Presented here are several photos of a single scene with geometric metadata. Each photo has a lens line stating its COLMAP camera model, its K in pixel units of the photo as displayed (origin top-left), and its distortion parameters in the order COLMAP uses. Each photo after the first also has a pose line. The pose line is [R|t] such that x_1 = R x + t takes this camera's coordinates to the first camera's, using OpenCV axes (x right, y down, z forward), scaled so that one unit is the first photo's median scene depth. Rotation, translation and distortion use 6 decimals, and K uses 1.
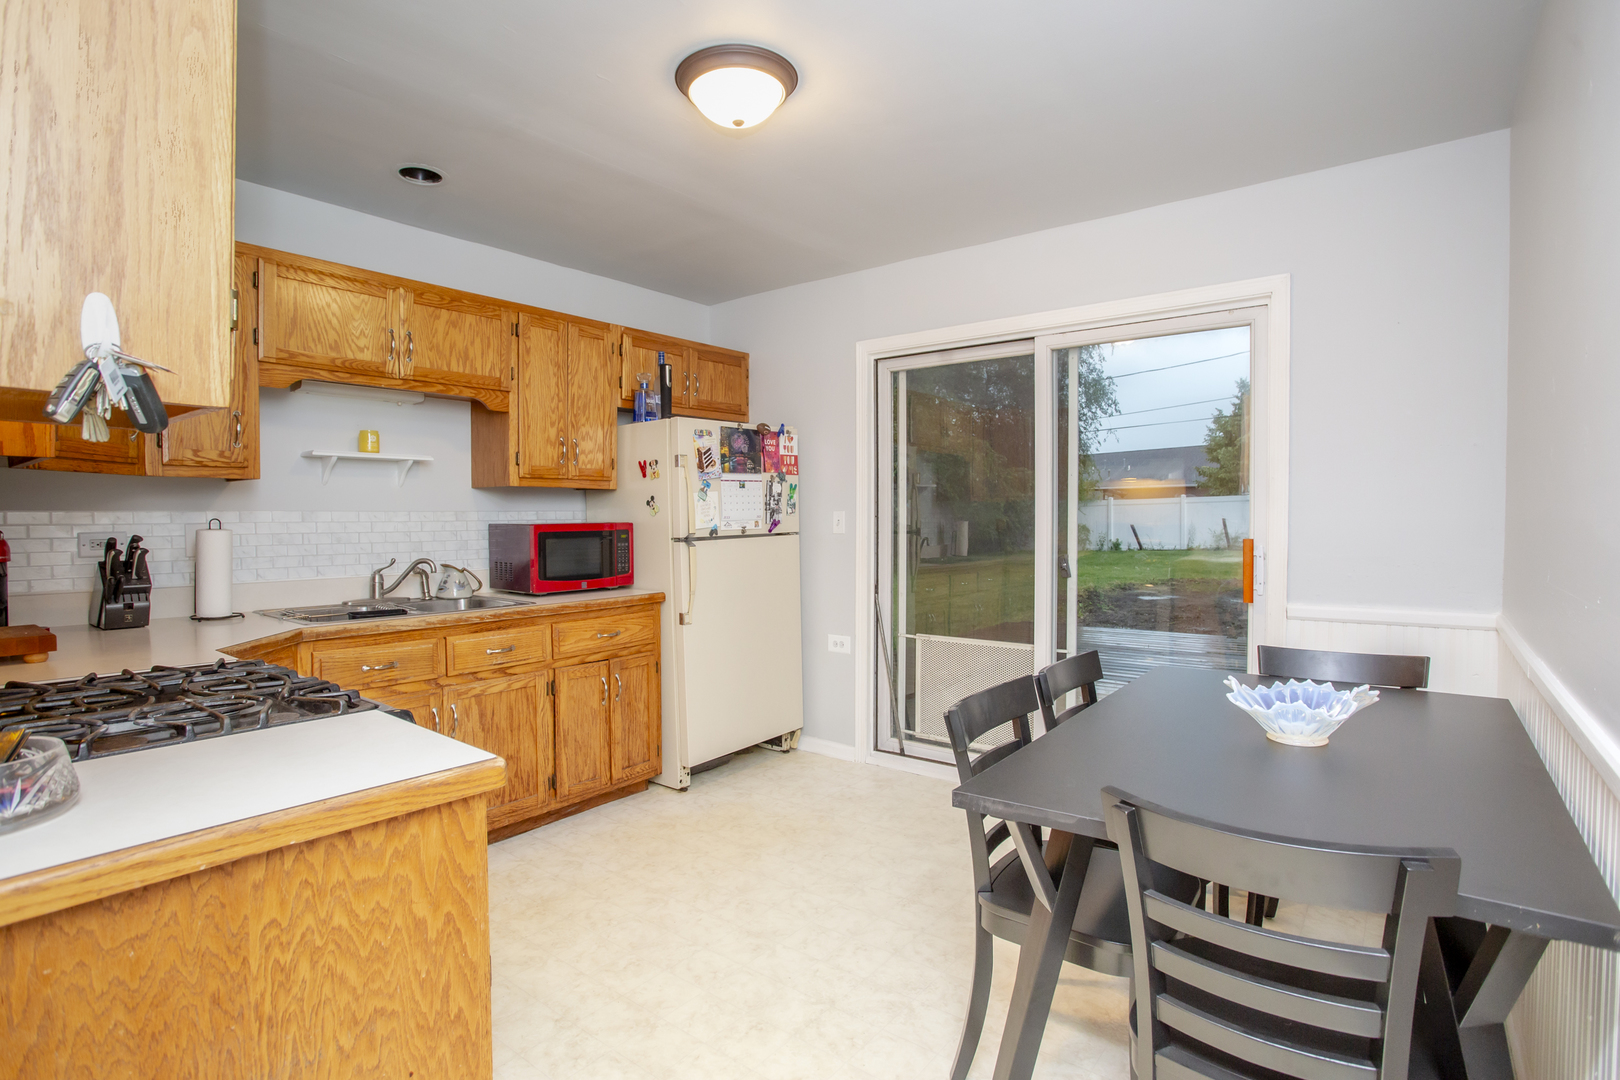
lens RADIAL K [[822.7, 0, 810.0], [0, 822.7, 540.0], [0, 0, 1]] dist [-0.001540, -0.000011]
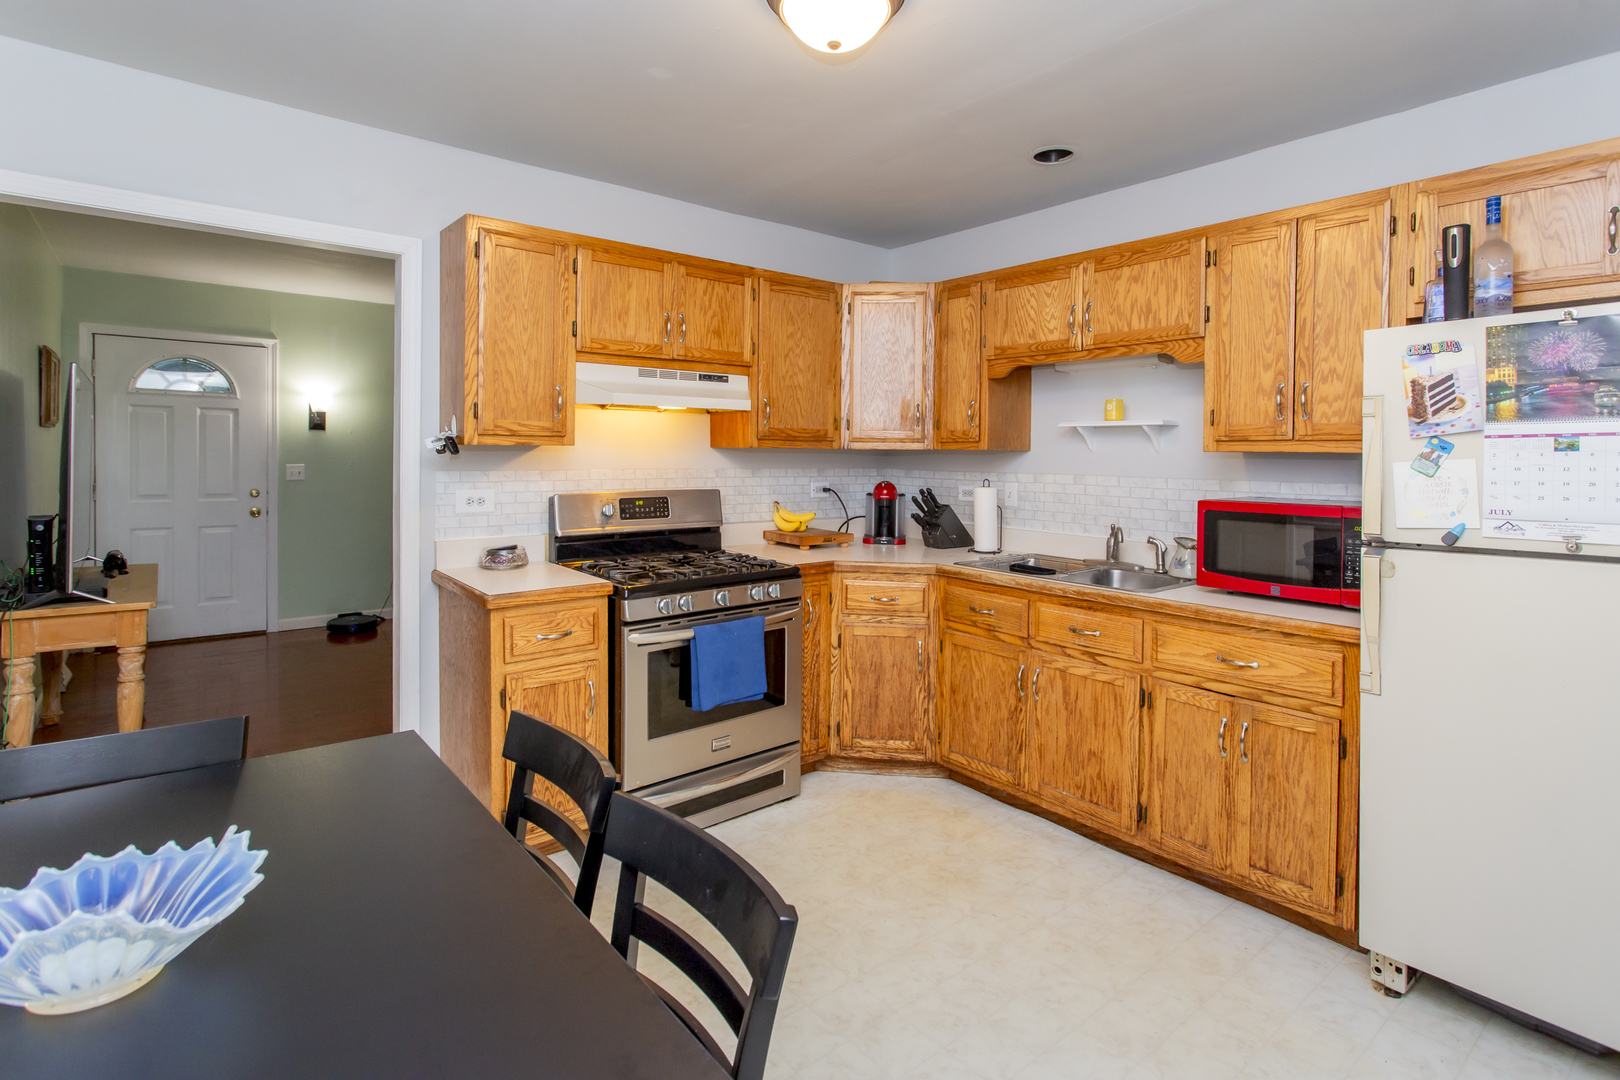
lens RADIAL K [[807.0, 0, 805.0], [0, 807.0, 473.1], [0, 0, 1]] dist [0.033759, 0.000263]
pose [[-0.206923, 0.029134, -0.977923, 0.537778], [-0.038819, 0.998525, 0.037962, -0.062022], [0.977587, 0.045818, -0.205487, 0.814263]]
